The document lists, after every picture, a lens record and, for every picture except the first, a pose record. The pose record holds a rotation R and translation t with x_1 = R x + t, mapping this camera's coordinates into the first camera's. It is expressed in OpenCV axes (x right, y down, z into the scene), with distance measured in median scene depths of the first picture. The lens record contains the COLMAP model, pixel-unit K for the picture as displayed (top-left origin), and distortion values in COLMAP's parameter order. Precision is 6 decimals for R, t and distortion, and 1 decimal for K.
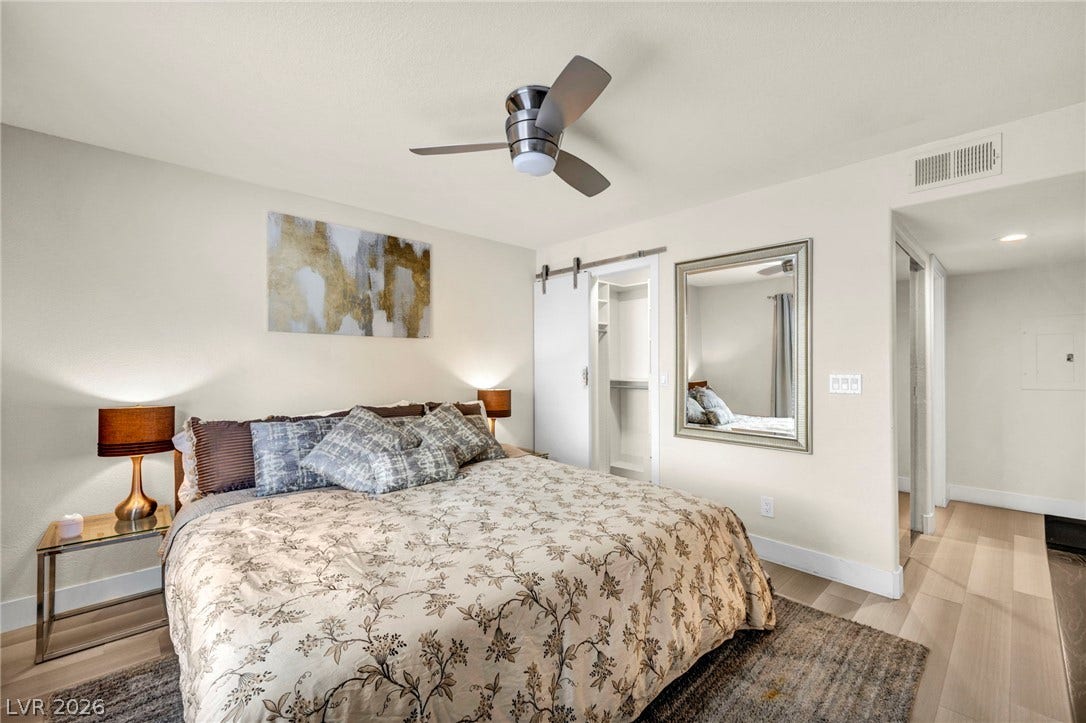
lens RADIAL K [[439.9, 0, 547.8], [0, 439.9, 361.2], [0, 0, 1]] dist [-0.000247, 0.000076]
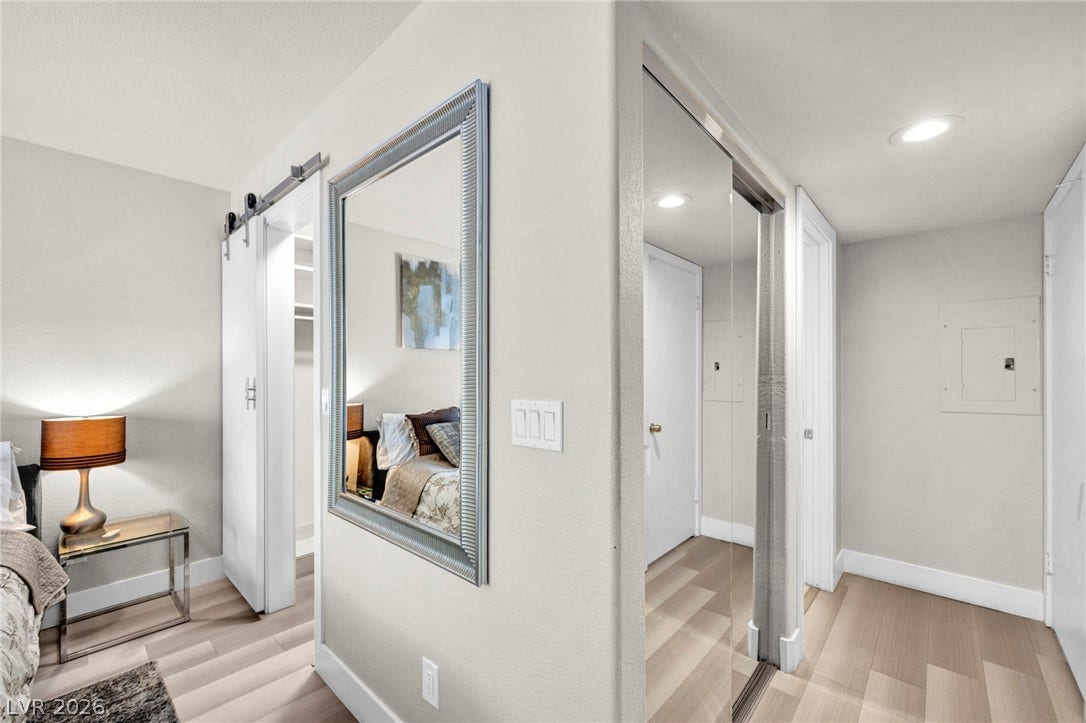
lens RADIAL K [[439.9, 0, 538.5], [0, 439.9, 368.2], [0, 0, 1]] dist [-0.000247, 0.000076]
pose [[0.997036, 0.002173, 0.076904, 0.483016], [-0.002173, 0.999998, -0.000081, 0.000019], [-0.076904, -0.000087, 0.997038, 0.442005]]
